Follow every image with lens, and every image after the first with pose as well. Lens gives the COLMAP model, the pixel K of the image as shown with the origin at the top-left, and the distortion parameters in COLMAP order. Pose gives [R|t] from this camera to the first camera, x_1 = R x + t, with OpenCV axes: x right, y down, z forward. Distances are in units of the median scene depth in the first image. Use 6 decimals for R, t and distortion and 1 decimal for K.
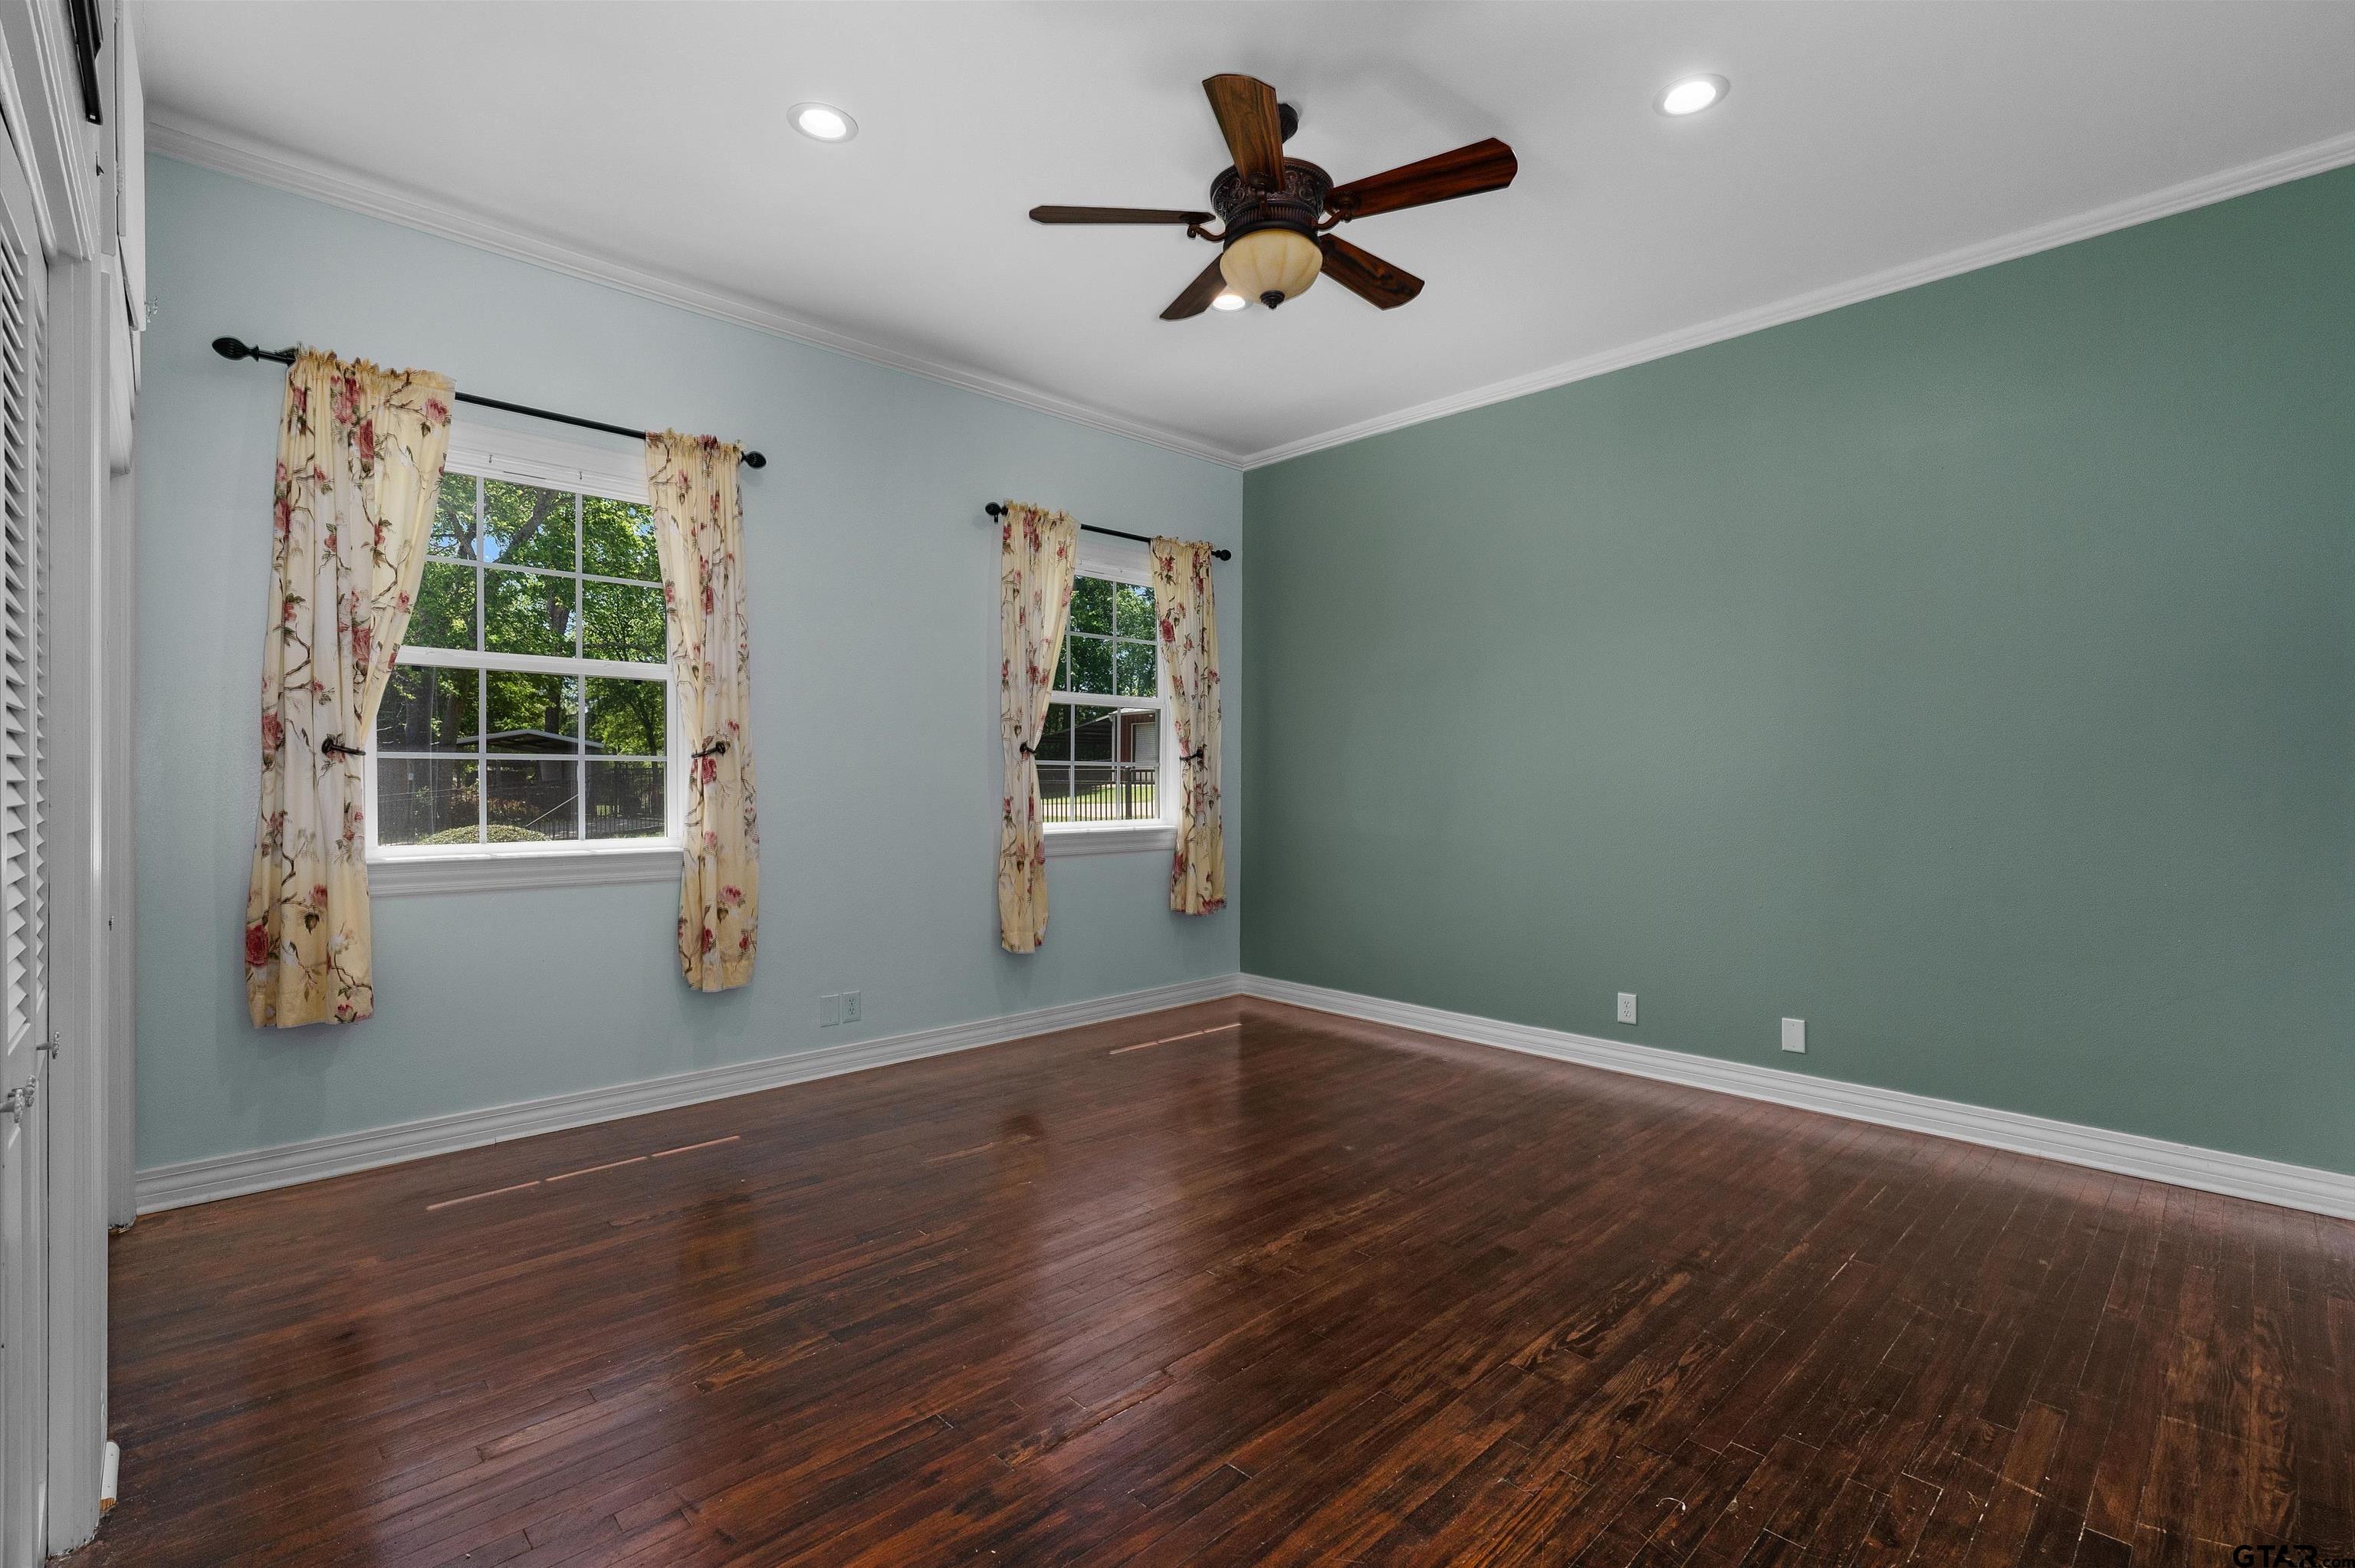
lens RADIAL K [[1056.1, 0, 1187.9], [0, 1056.1, 777.3], [0, 0, 1]] dist [-0.005771, 0.006471]
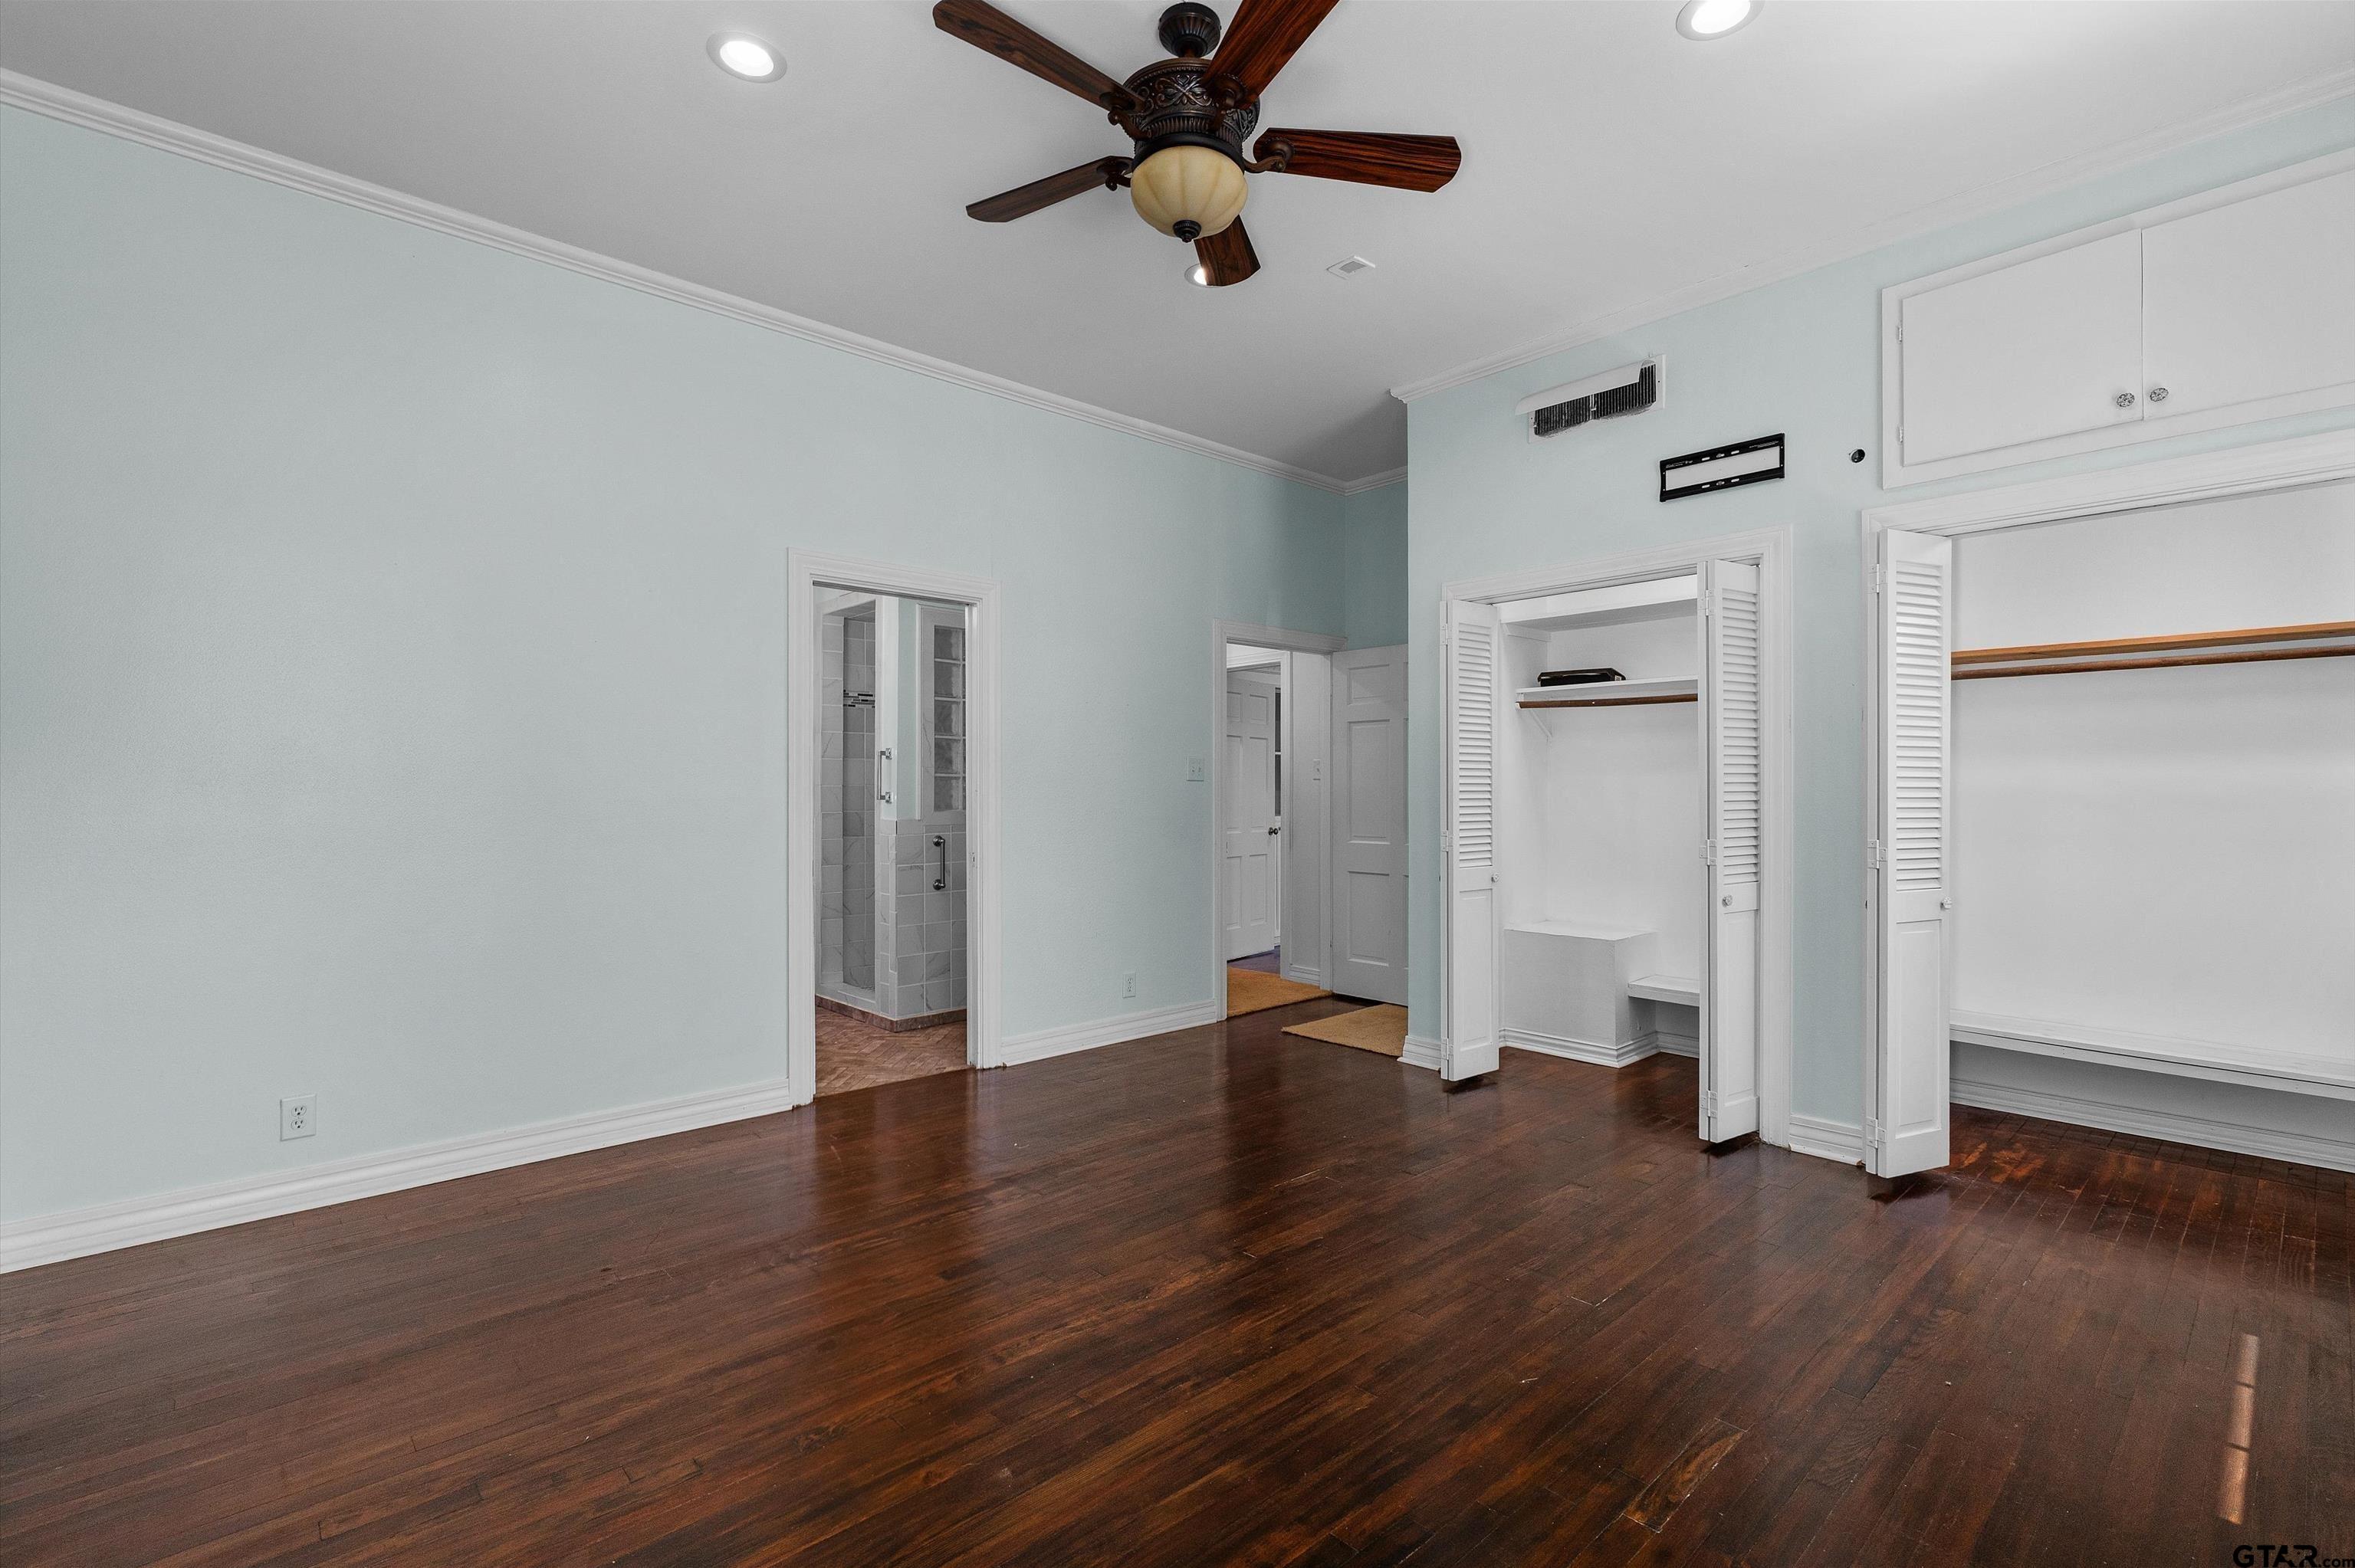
lens RADIAL K [[1056.1, 0, 1187.9], [0, 1056.1, 777.3], [0, 0, 1]] dist [-0.005771, 0.006471]
pose [[-0.999759, -0.001239, 0.021924, 0.057577], [-0.001457, 0.999950, -0.009891, 0.000849], [-0.021911, -0.009921, -0.999711, 1.865576]]
